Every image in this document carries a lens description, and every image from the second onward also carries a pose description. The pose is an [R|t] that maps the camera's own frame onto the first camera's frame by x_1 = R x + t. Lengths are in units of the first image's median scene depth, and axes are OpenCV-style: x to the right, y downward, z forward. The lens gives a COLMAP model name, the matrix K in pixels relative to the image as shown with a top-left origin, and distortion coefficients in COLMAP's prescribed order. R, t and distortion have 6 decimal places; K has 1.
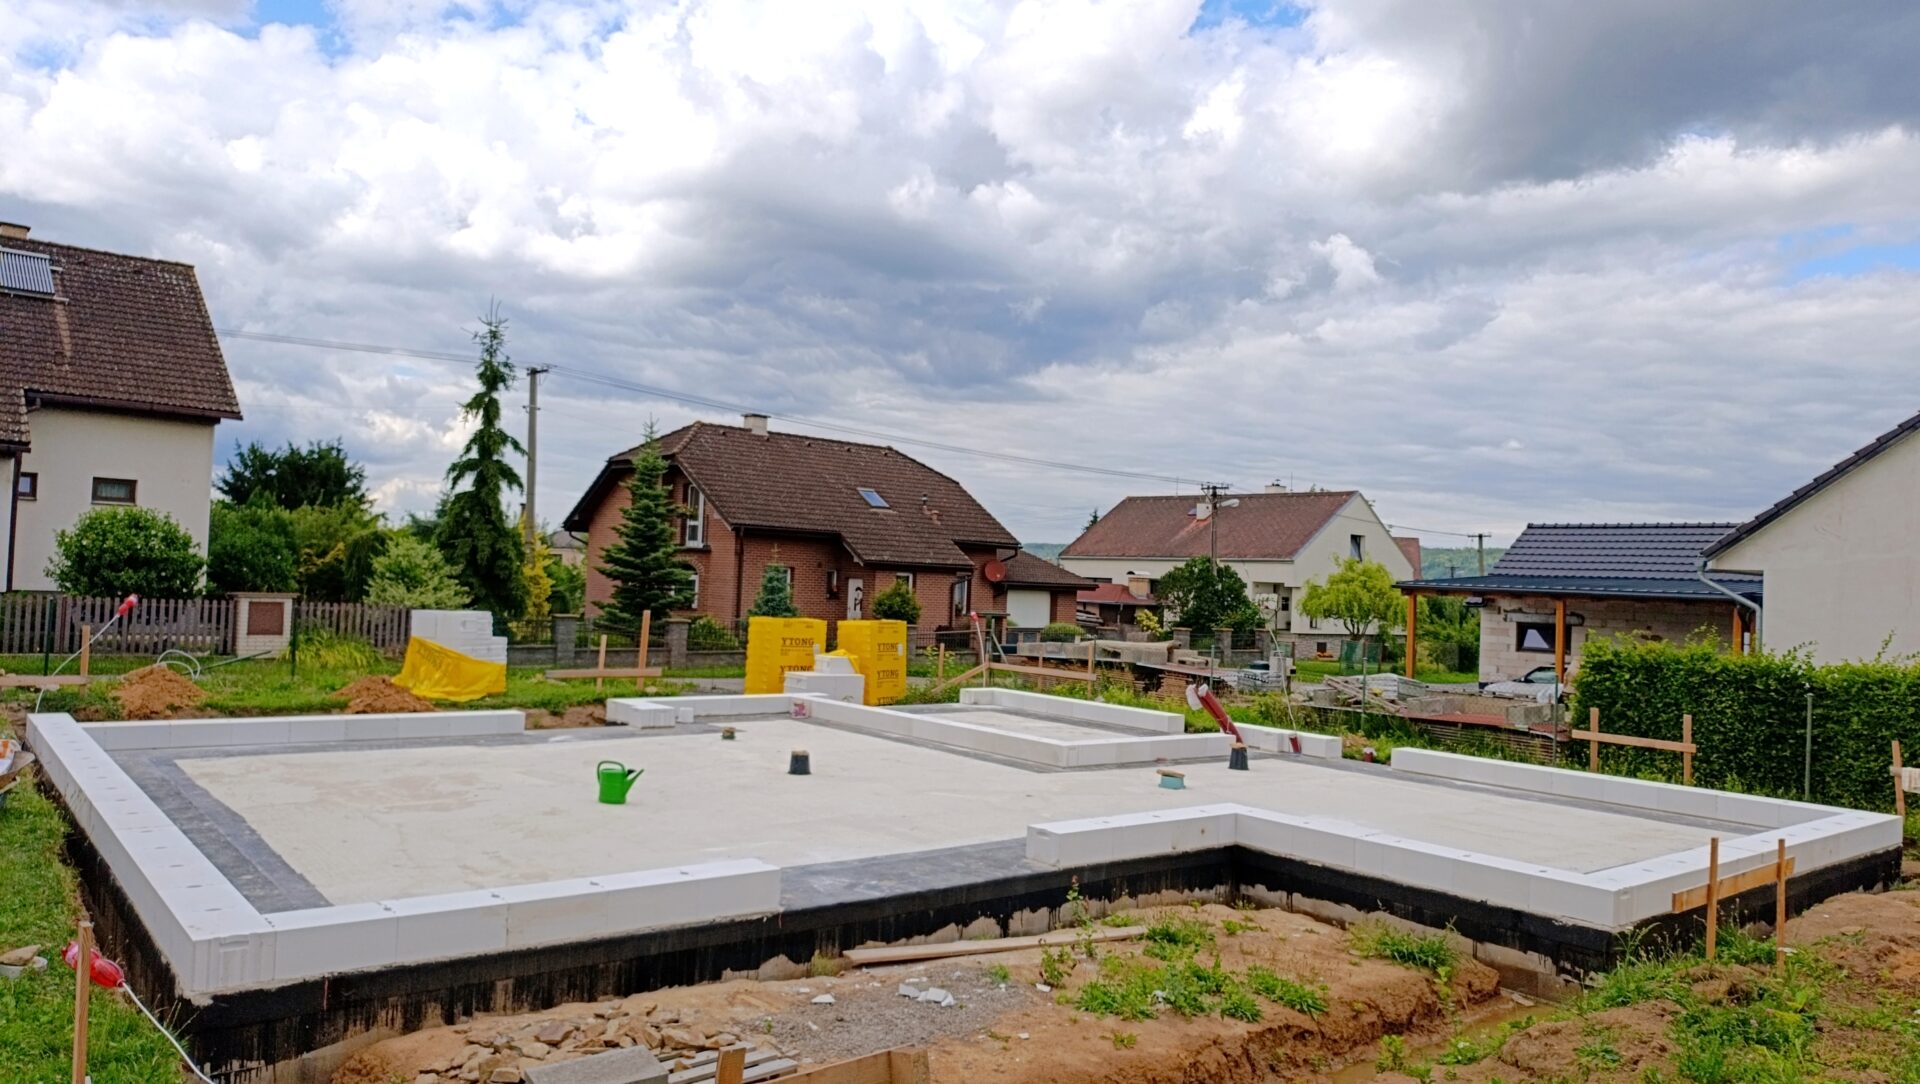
lens RADIAL K [[1311.1, 0, 966.9], [0, 1311.1, 528.2], [0, 0, 1]] dist [0.043155, -0.059619]
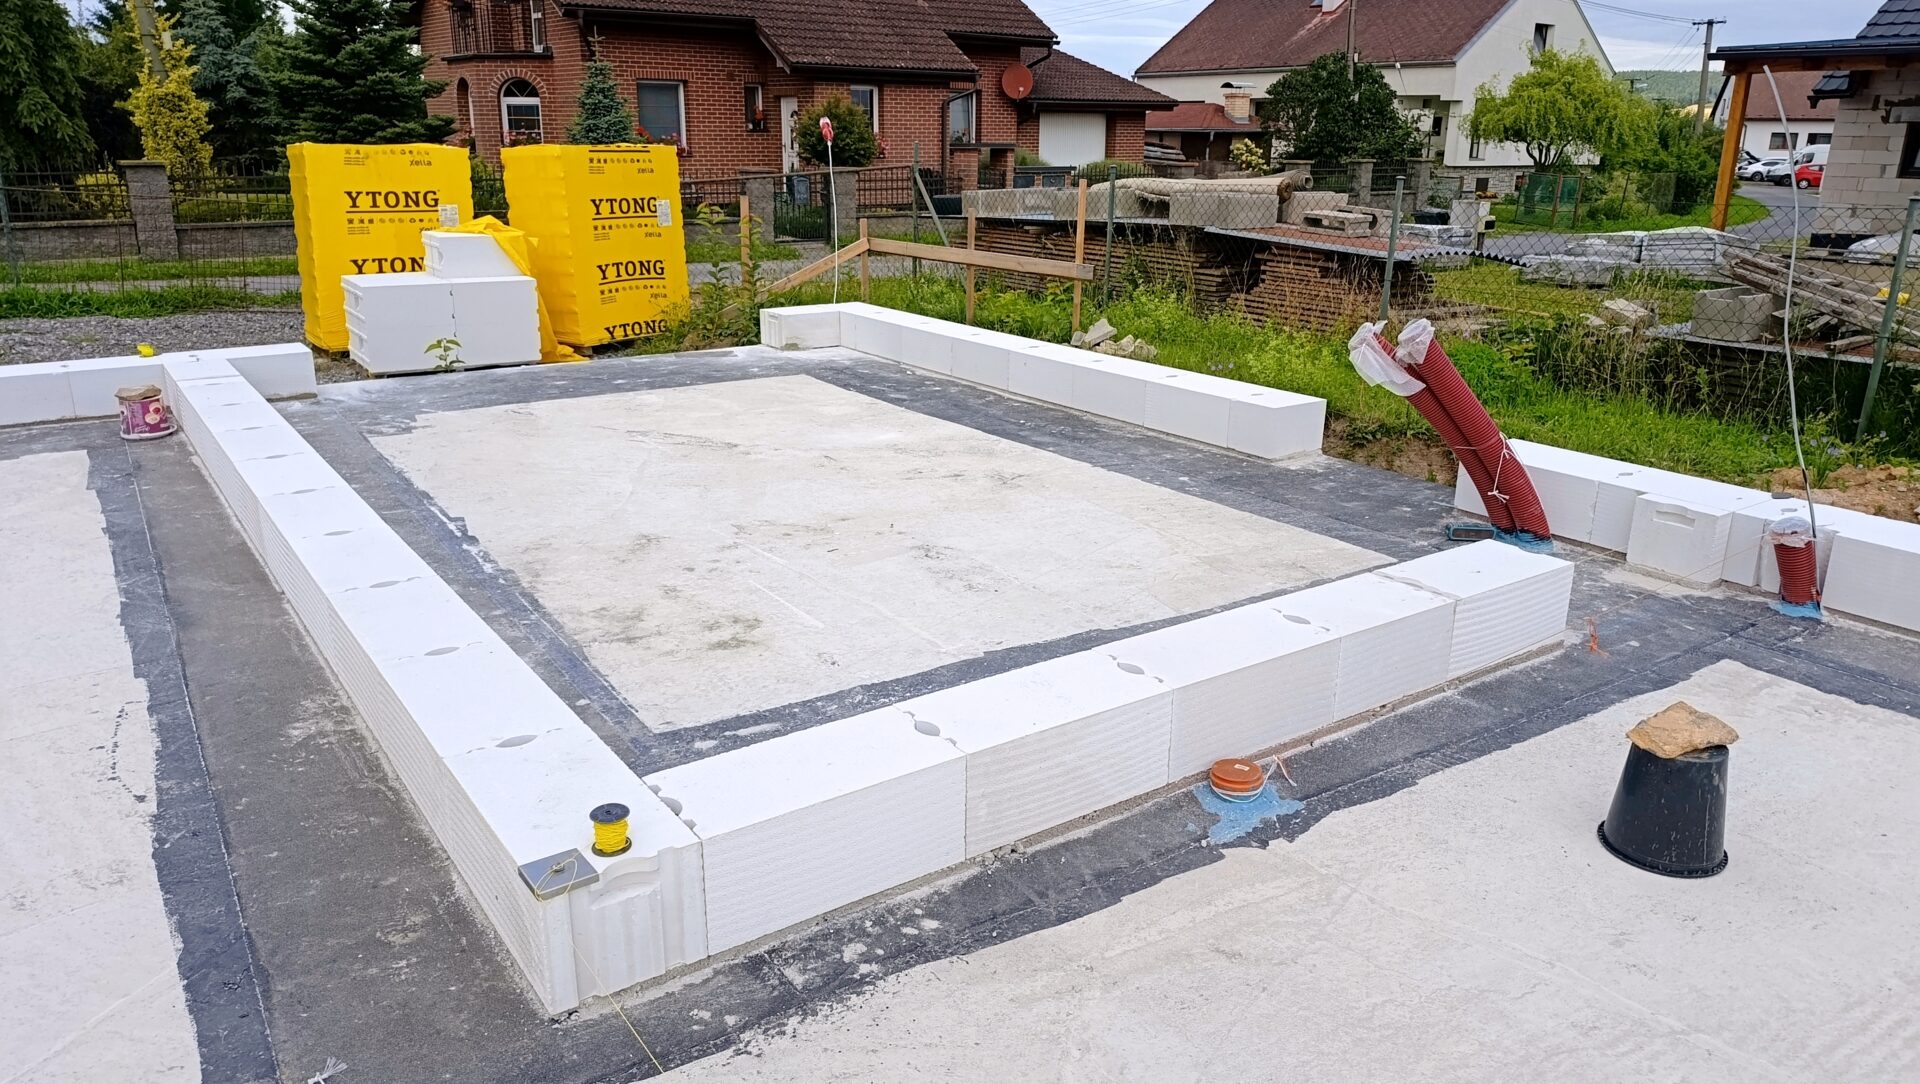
lens RADIAL K [[1311.1, 0, 966.9], [0, 1311.1, 528.2], [0, 0, 1]] dist [0.043155, -0.059619]
pose [[0.997051, -0.012061, -0.075788, 0.042777], [0.036208, 0.944673, 0.326008, 0.027039], [0.067663, -0.327791, 0.942324, 0.286608]]
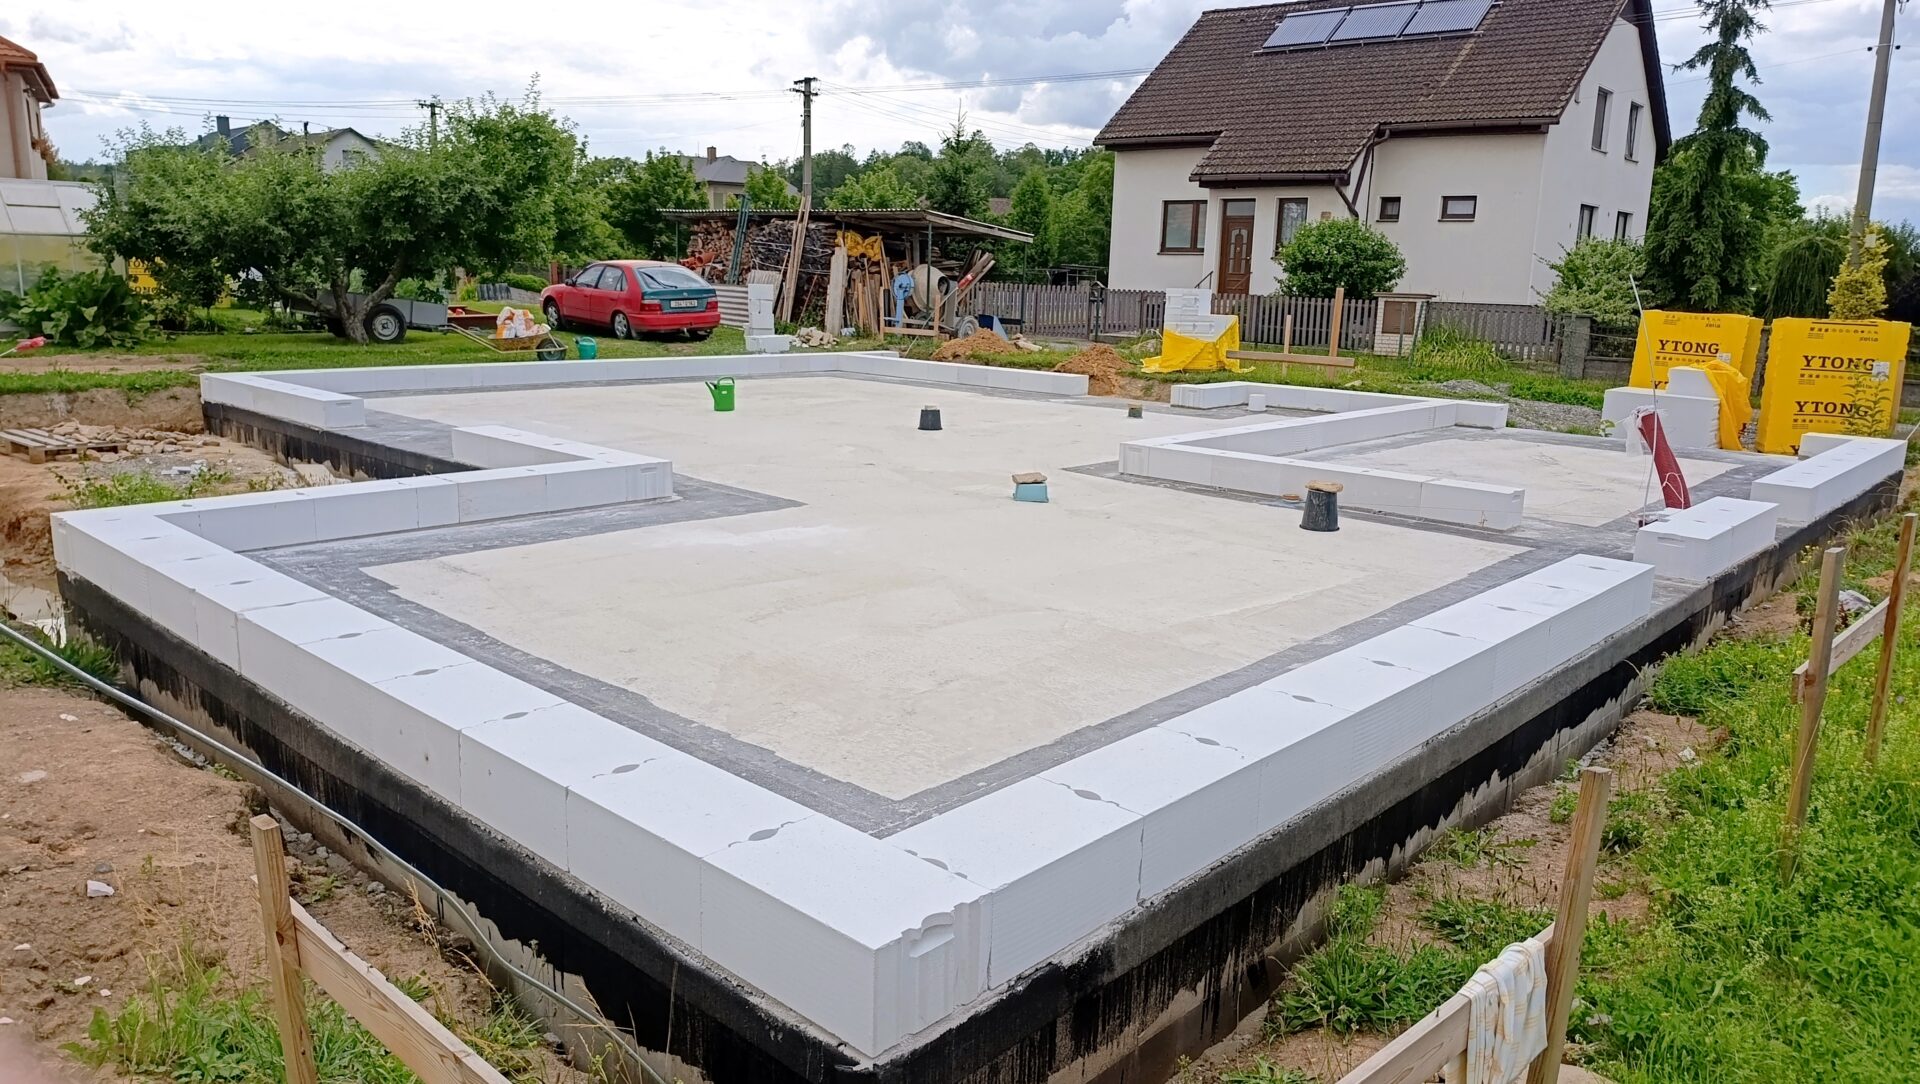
lens RADIAL K [[1311.1, 0, 966.9], [0, 1311.1, 528.2], [0, 0, 1]] dist [0.043155, -0.059619]
pose [[0.153448, 0.152623, -0.976299, 0.591454], [0.018154, 0.987398, 0.157211, 0.081124], [0.987990, -0.041848, 0.148744, 0.652207]]
